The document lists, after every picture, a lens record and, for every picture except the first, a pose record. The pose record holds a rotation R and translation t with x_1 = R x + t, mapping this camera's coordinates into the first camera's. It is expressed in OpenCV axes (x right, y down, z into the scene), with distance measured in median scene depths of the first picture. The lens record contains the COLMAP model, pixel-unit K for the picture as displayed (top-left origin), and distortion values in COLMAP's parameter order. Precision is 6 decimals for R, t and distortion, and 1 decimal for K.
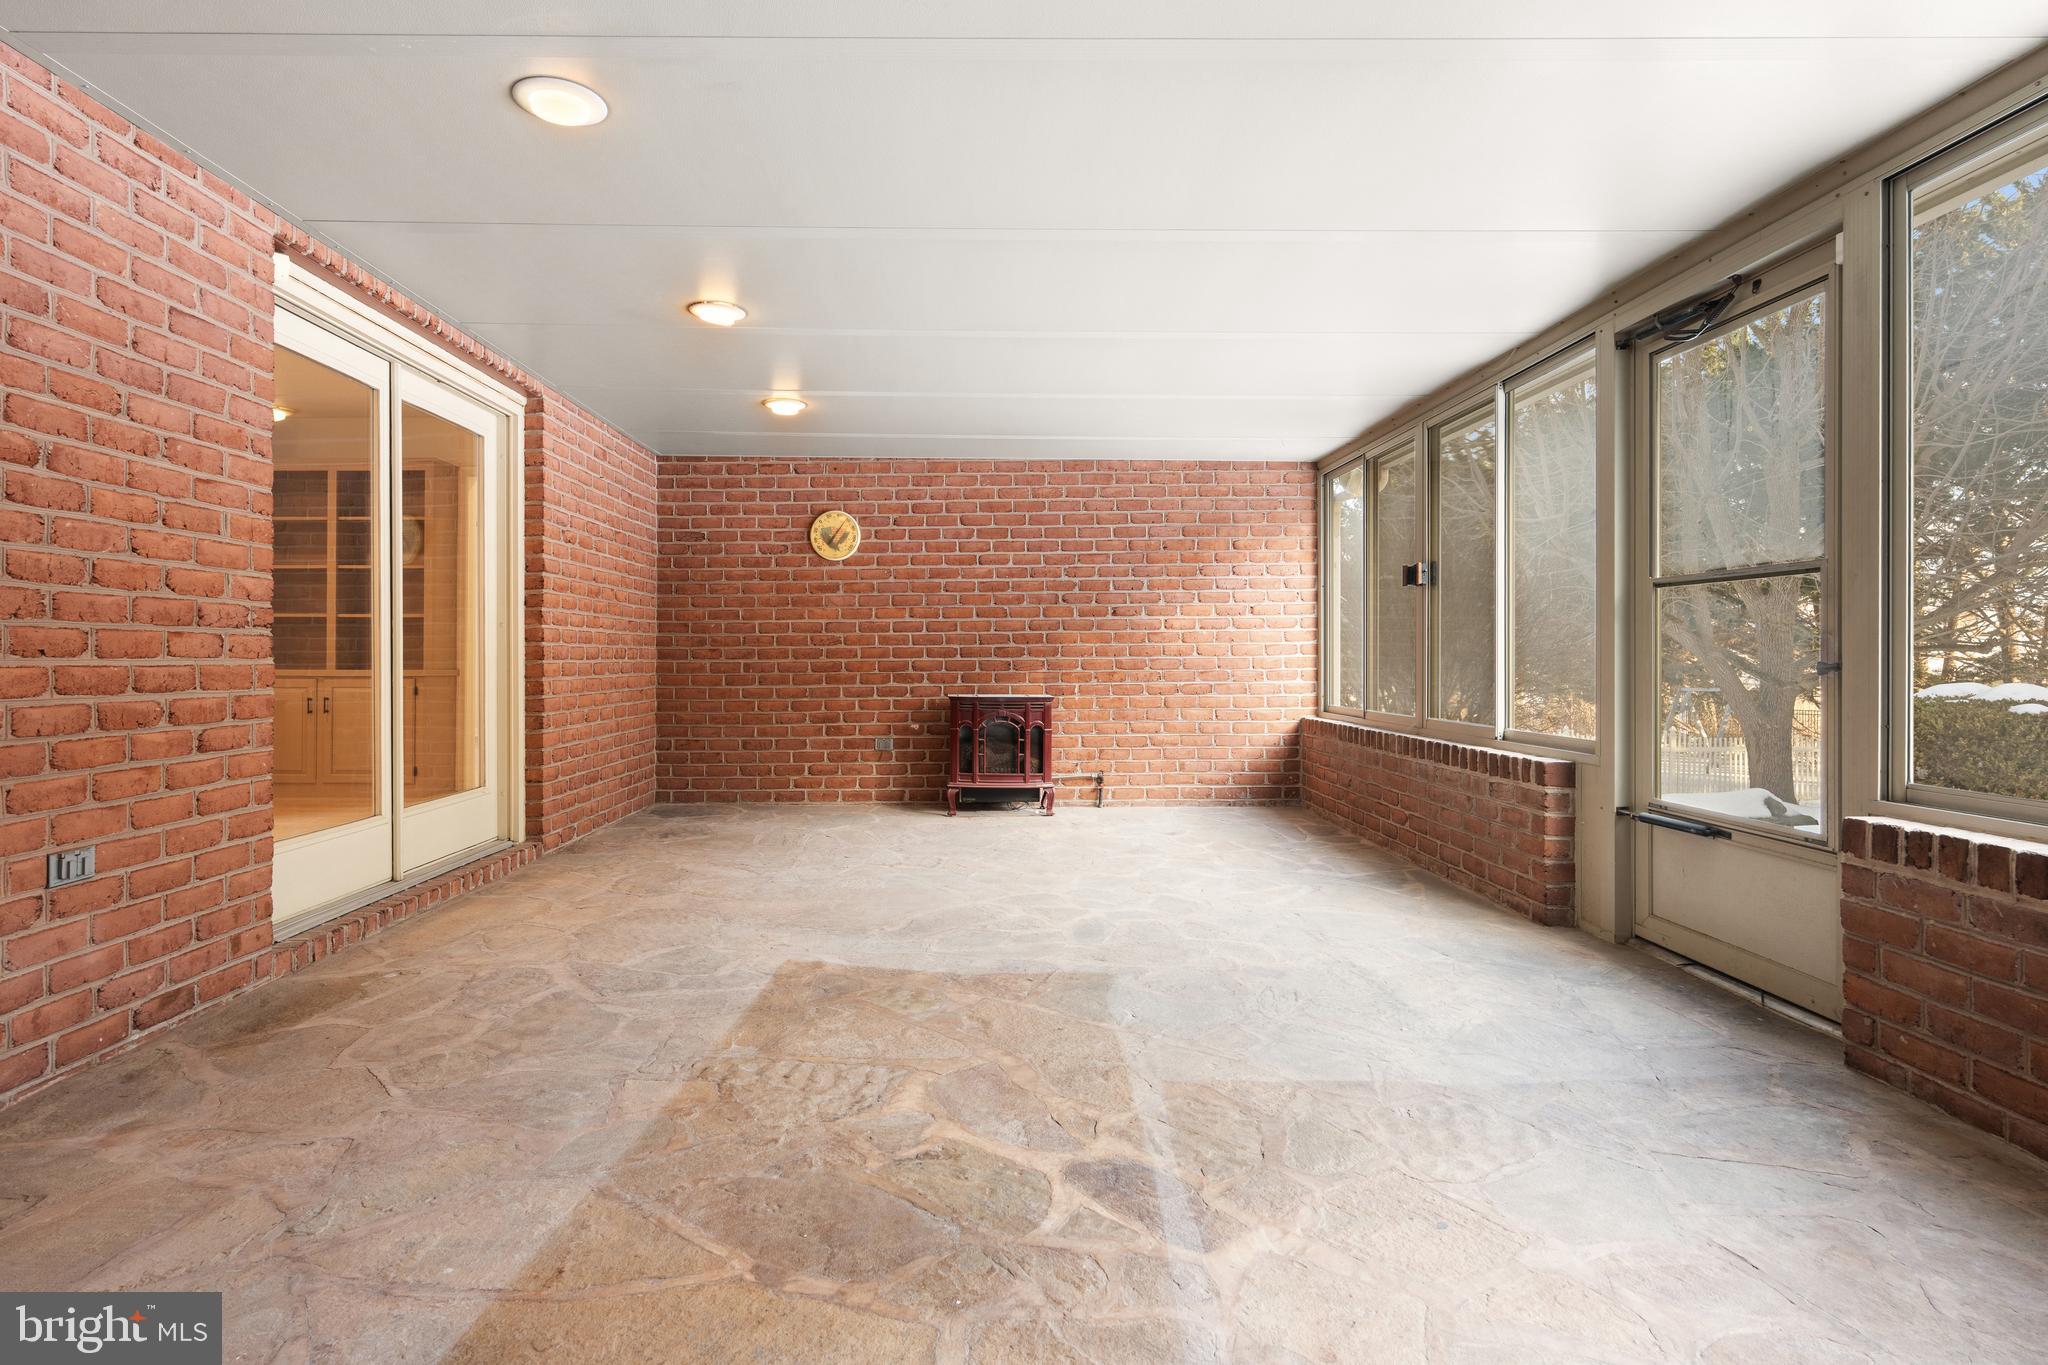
lens RADIAL K [[1044.6, 0, 1017.6], [0, 1044.6, 667.3], [0, 0, 1]] dist [-0.007015, 0.002187]
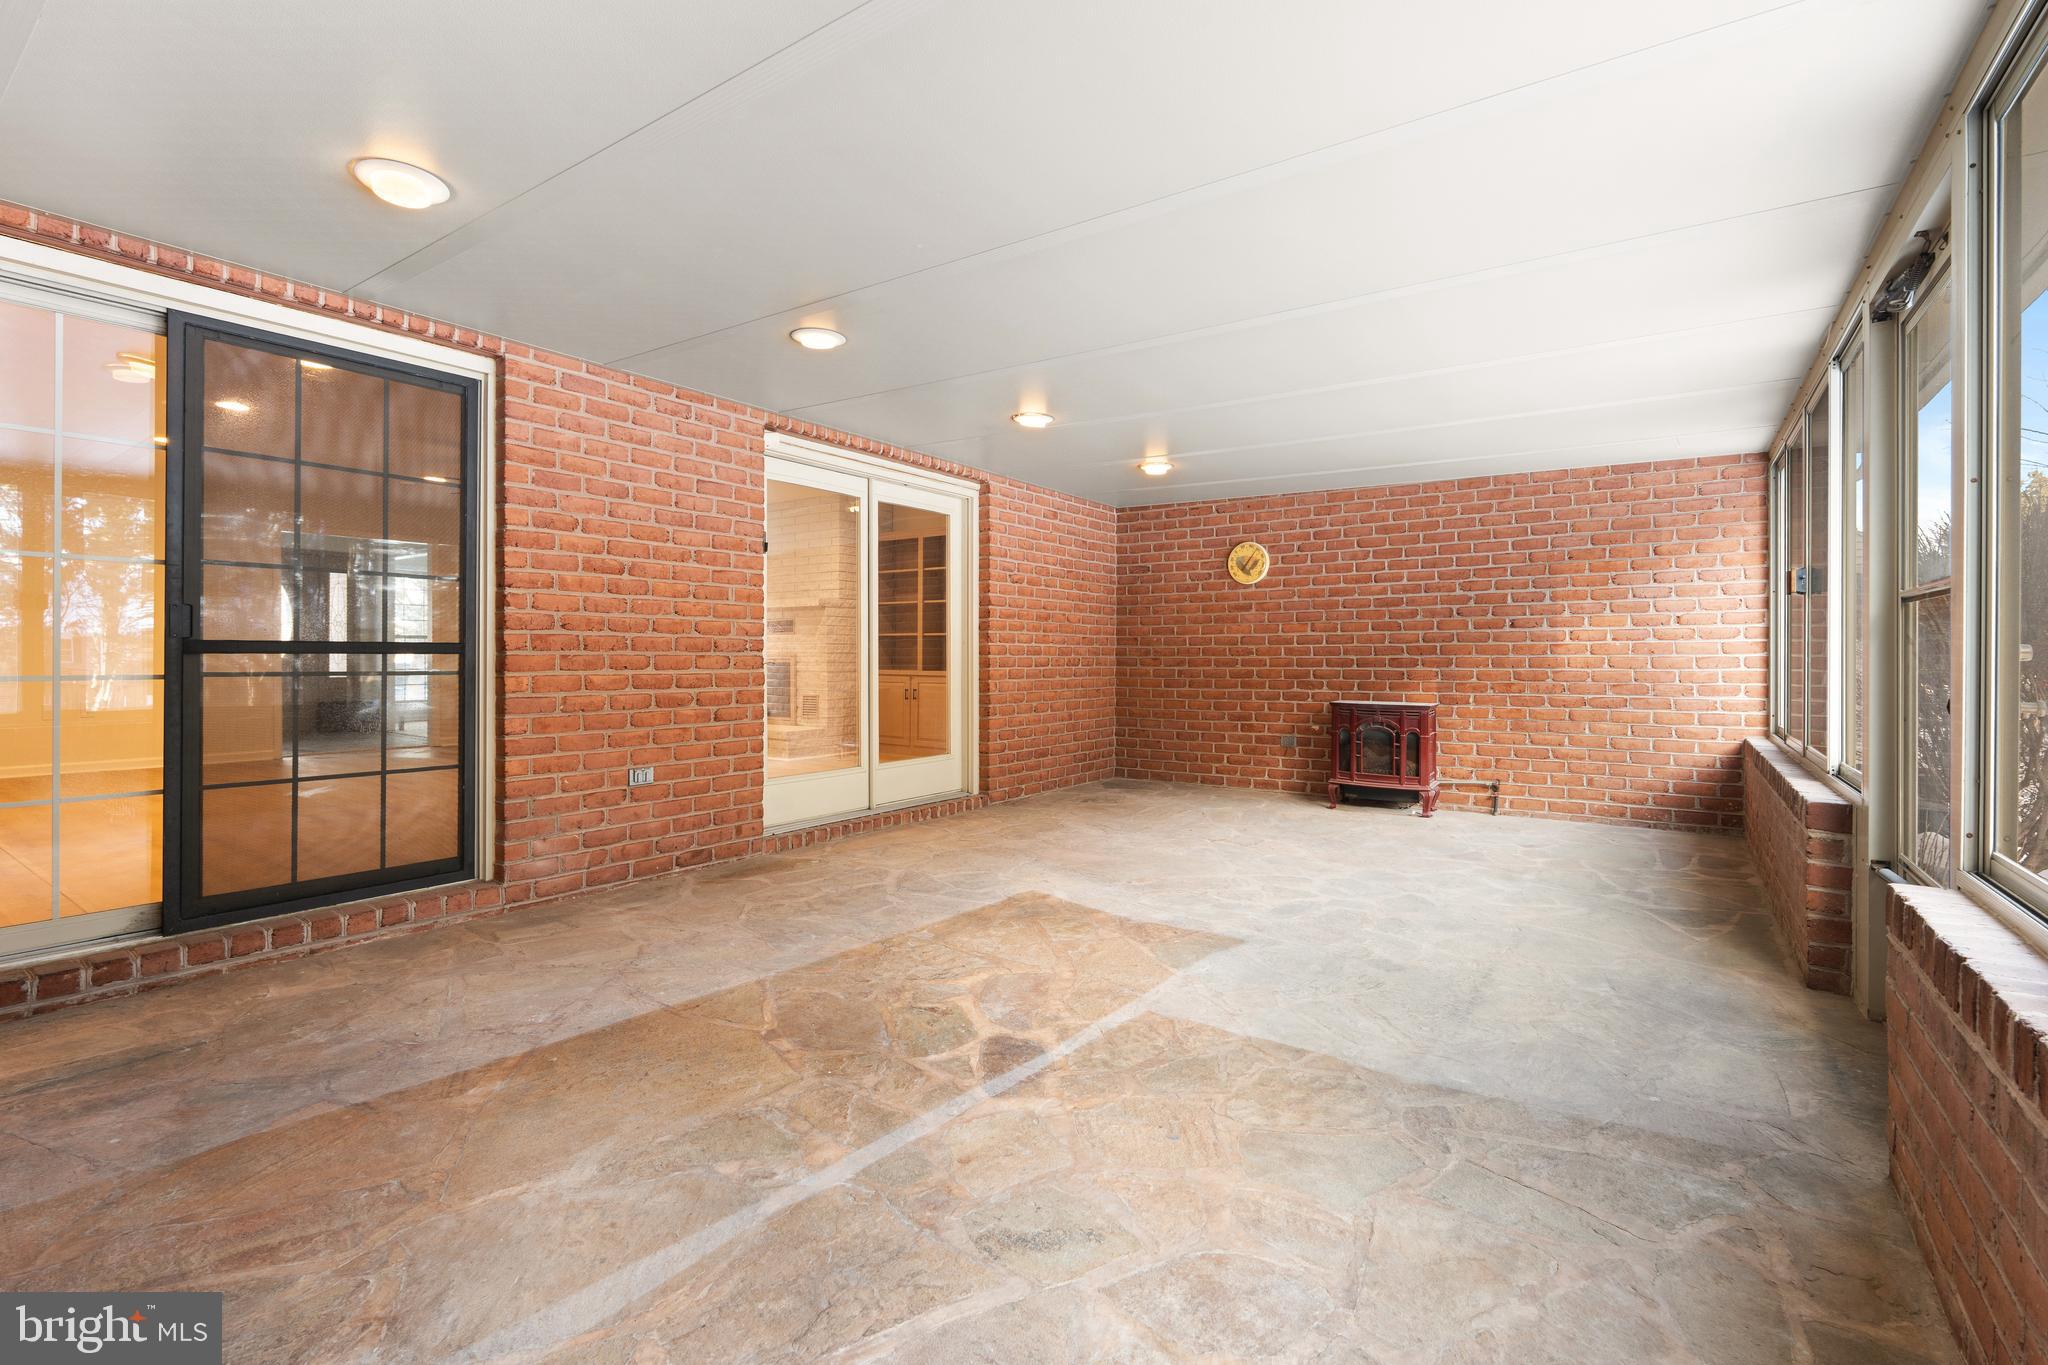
lens RADIAL K [[928.2, 0, 1027.5], [0, 928.2, 670.7], [0, 0, 1]] dist [-0.005969, -0.000063]
pose [[0.821658, 0.013603, -0.569819, 0.390337], [-0.011173, 0.999907, 0.007760, -0.016725], [0.569872, -0.000009, 0.821734, -0.012075]]
